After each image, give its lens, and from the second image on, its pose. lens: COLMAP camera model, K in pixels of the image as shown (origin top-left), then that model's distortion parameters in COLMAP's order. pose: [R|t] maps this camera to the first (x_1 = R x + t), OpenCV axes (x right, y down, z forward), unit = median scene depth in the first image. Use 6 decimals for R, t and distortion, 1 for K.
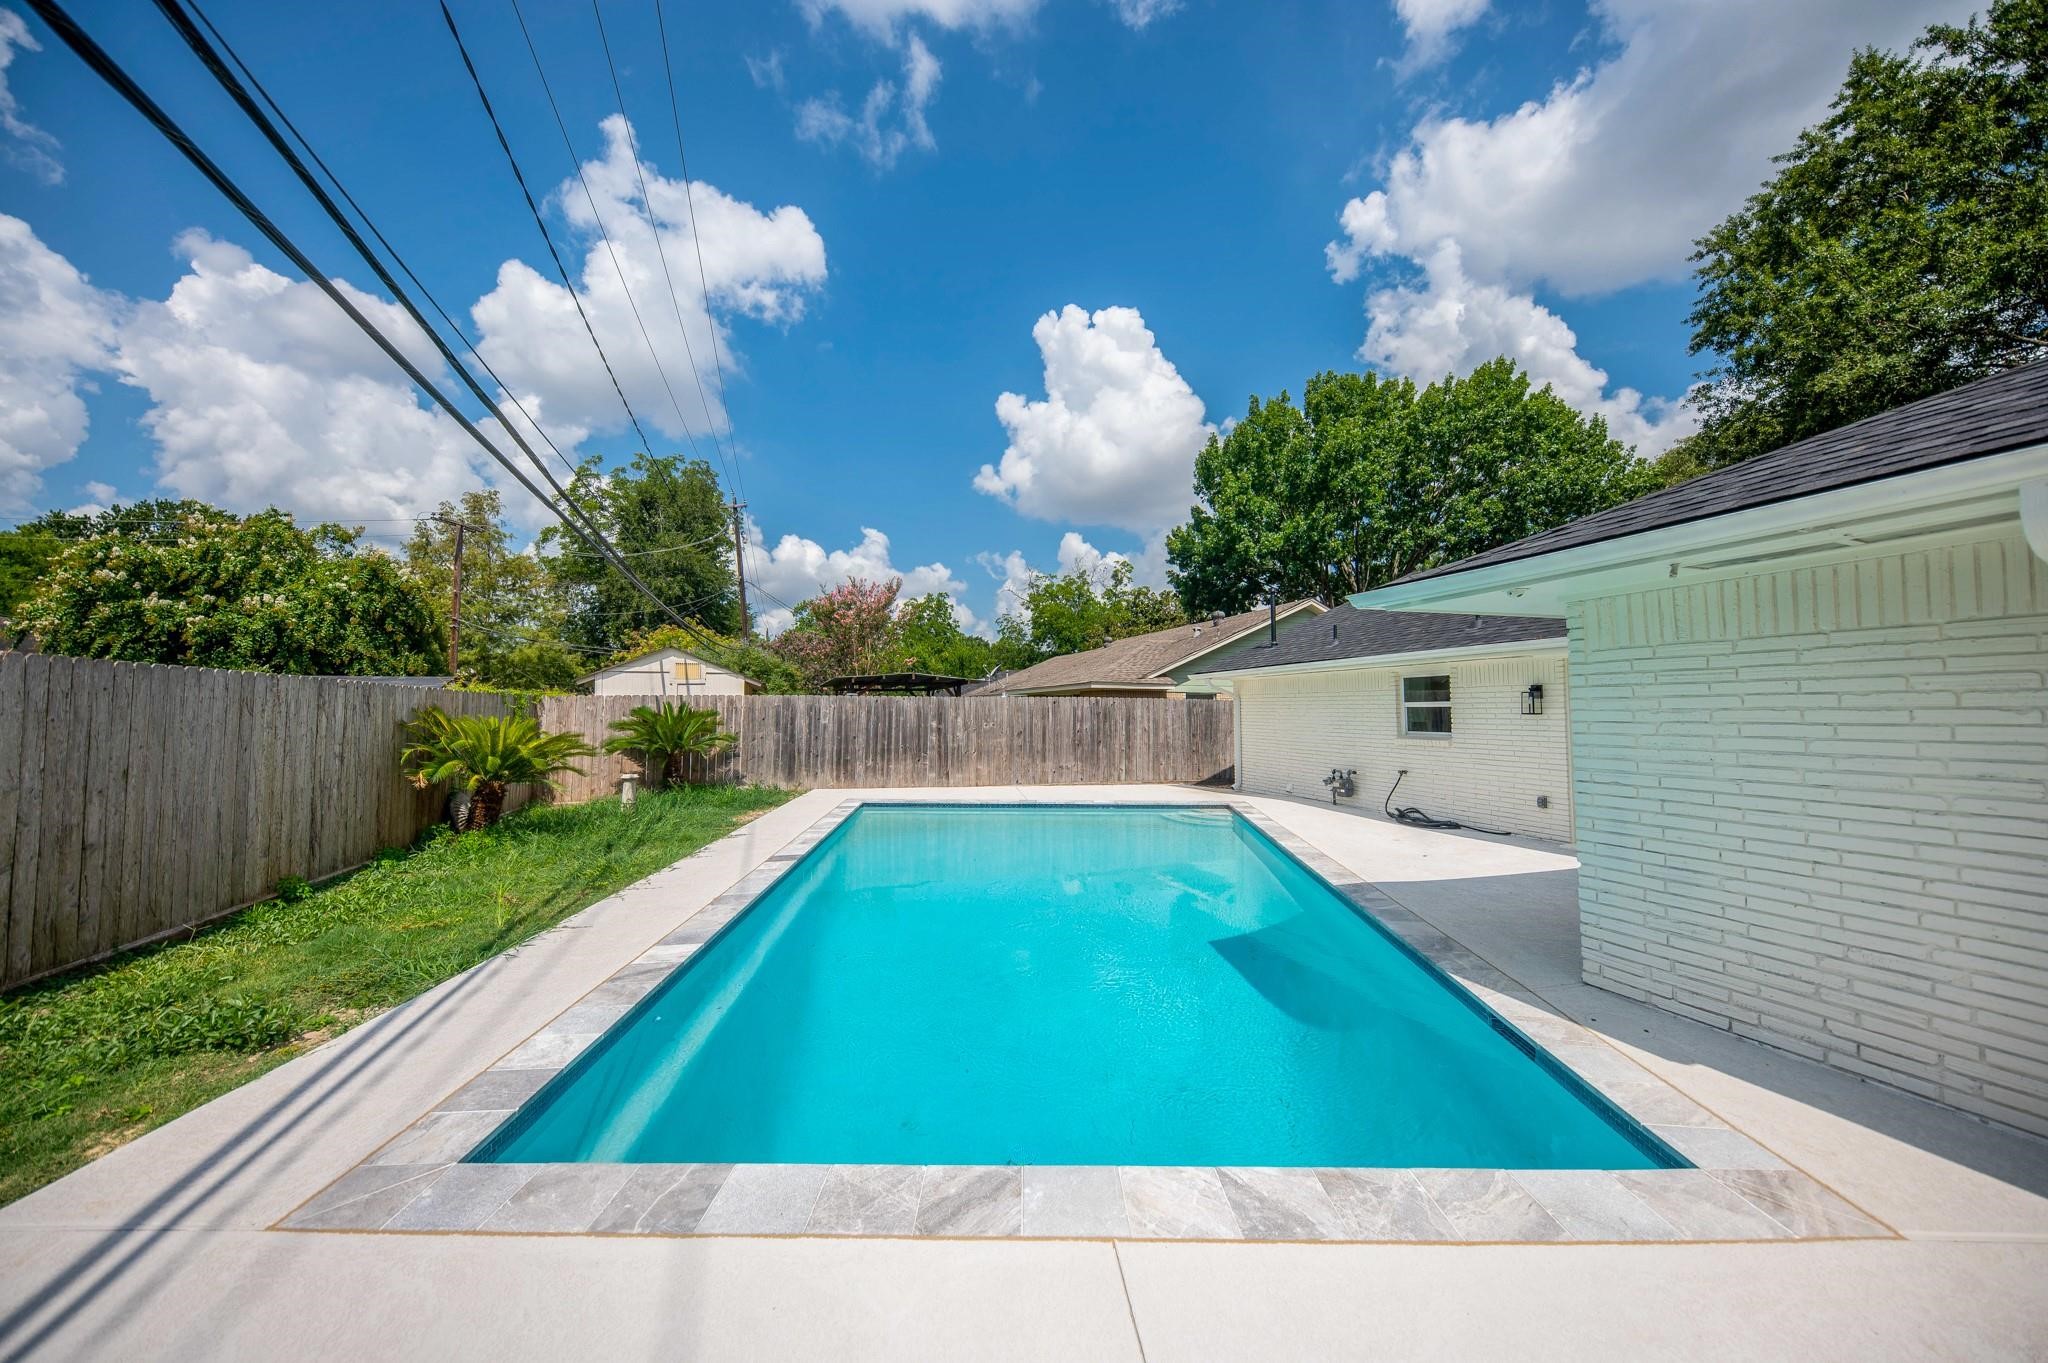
lens RADIAL K [[694.0, 0, 1024.0], [0, 694.0, 681.5], [0, 0, 1]] dist [0.011034, -0.005441]
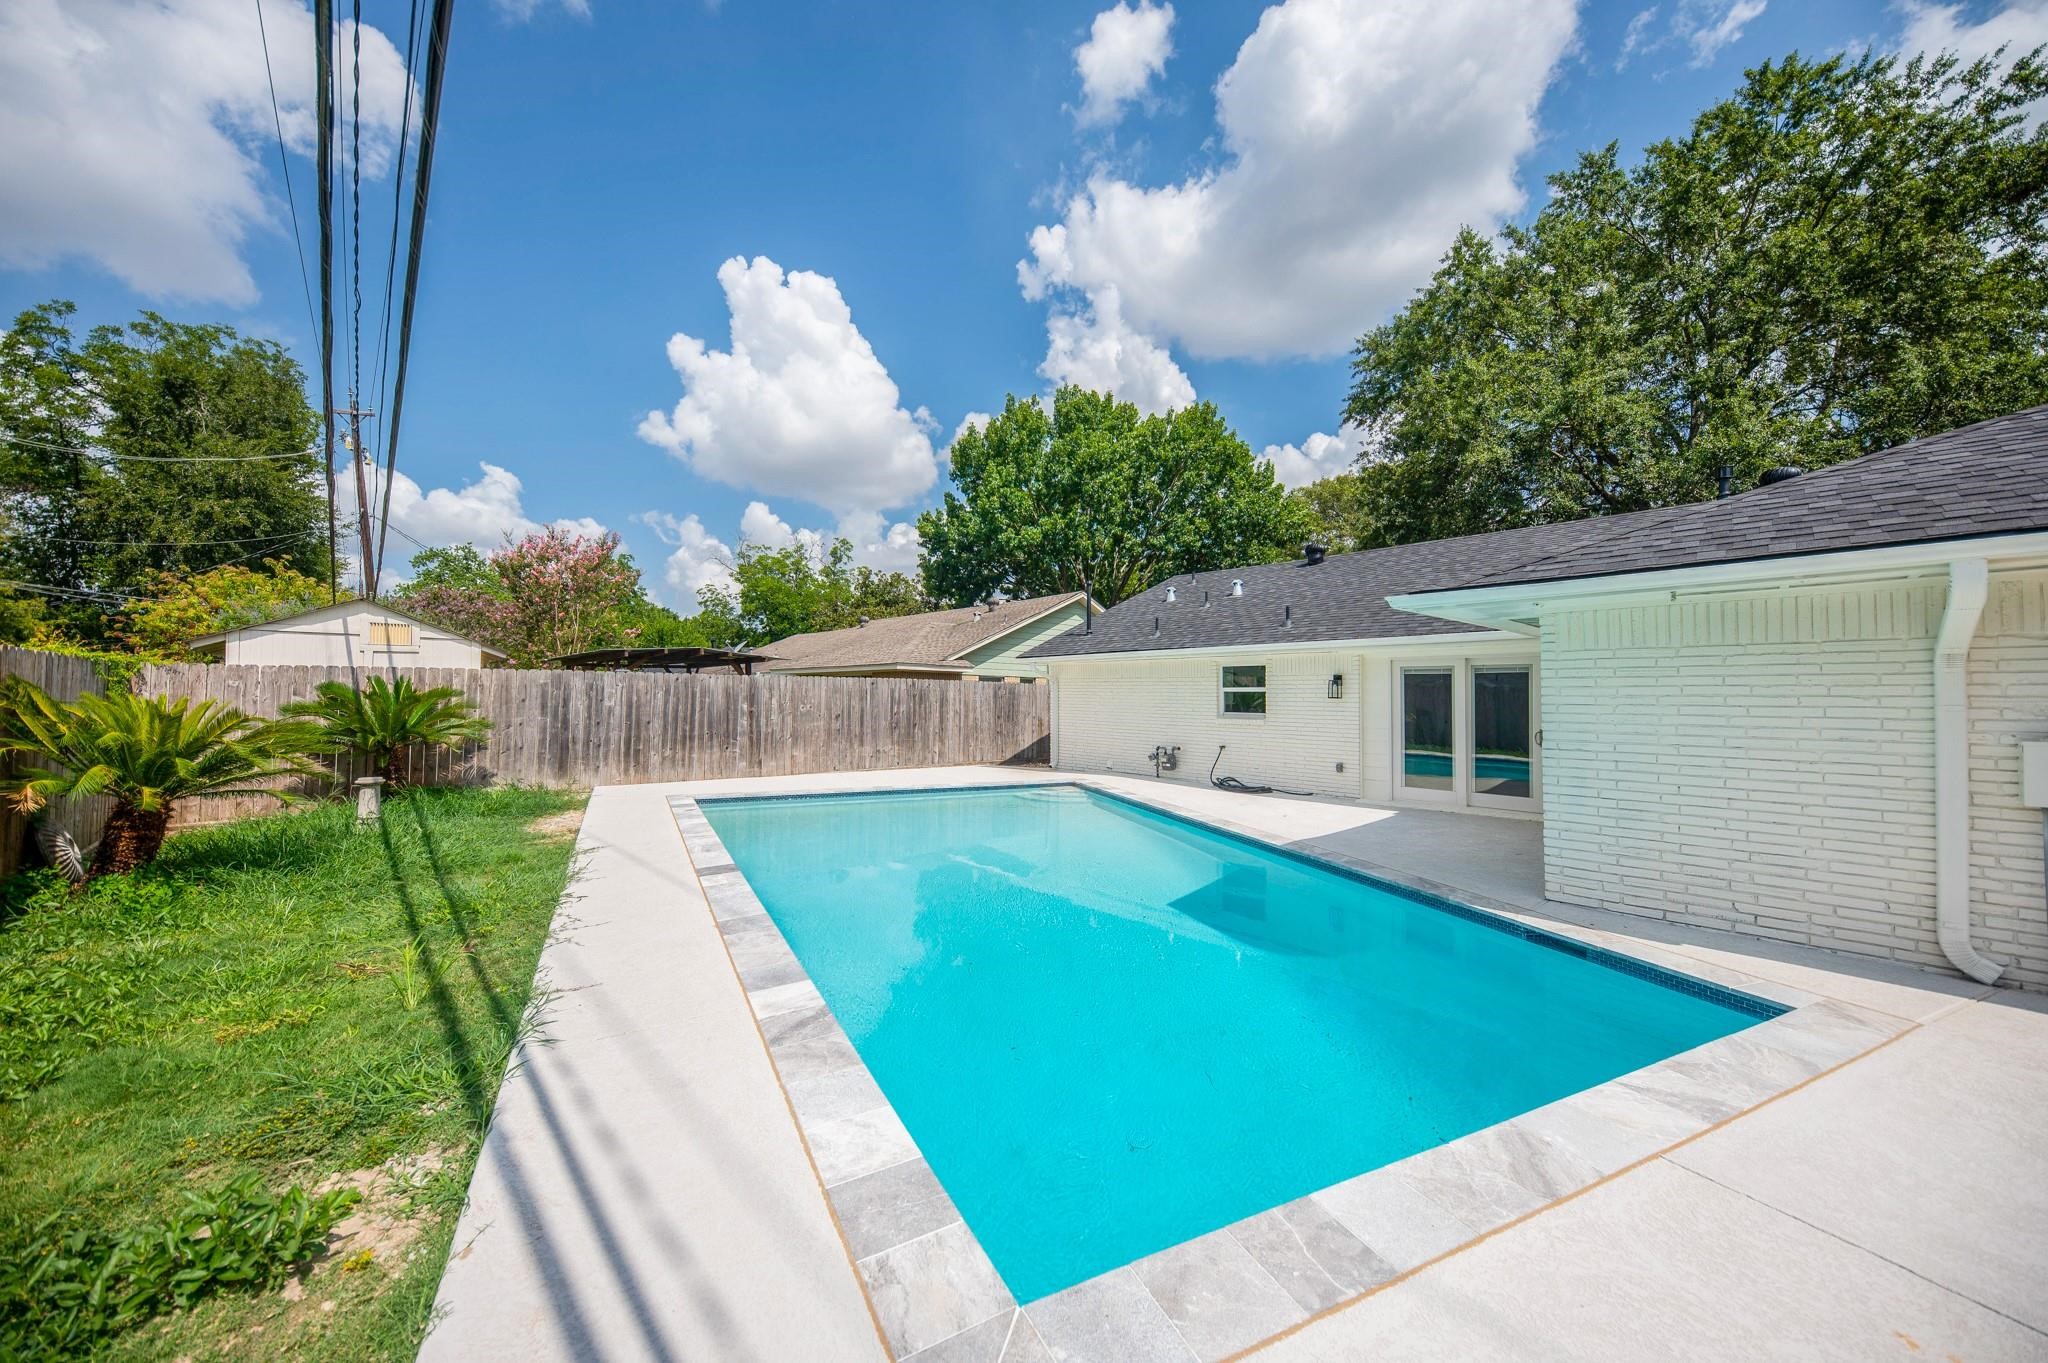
lens RADIAL K [[694.0, 0, 1024.0], [0, 694.0, 681.5], [0, 0, 1]] dist [0.011034, -0.005441]
pose [[0.911140, 0.014502, 0.411841, -0.184149], [-0.024947, 0.999489, 0.019998, 0.003548], [-0.411340, -0.028495, 0.911036, 0.057556]]
